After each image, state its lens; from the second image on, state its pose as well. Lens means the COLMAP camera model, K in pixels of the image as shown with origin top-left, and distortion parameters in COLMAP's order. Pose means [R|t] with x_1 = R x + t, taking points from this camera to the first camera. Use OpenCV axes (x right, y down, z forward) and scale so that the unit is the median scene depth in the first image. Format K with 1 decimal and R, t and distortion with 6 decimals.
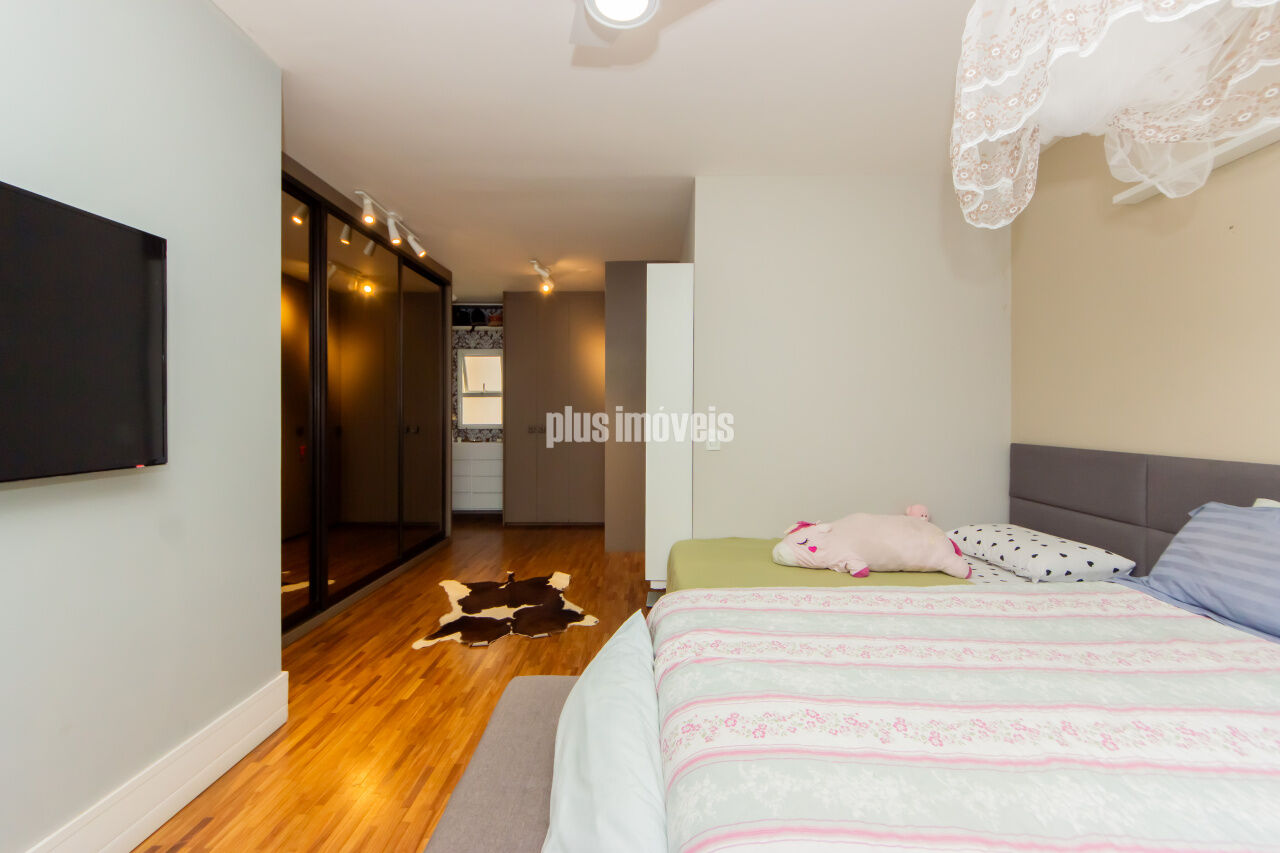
lens RADIAL K [[487.6, 0, 695.4], [0, 487.6, 425.3], [0, 0, 1]] dist [0.000051, -0.004757]
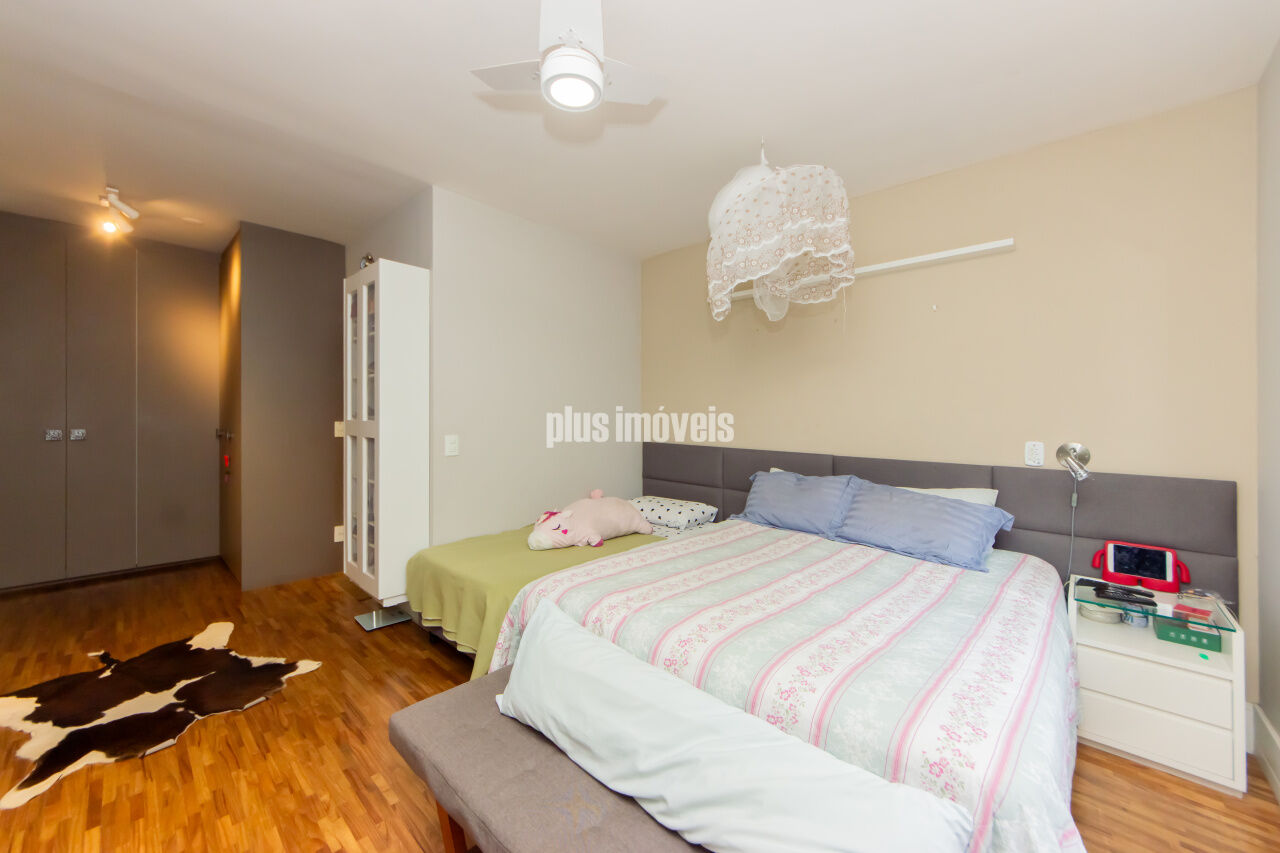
lens RADIAL K [[479.1, 0, 625.1], [0, 479.1, 428.6], [0, 0, 1]] dist [0.000706, 0.000293]
pose [[0.692501, -0.004665, 0.721402, -0.472065], [-0.005833, 0.999910, 0.012066, -0.019979], [-0.721393, -0.012563, 0.692412, 0.049193]]
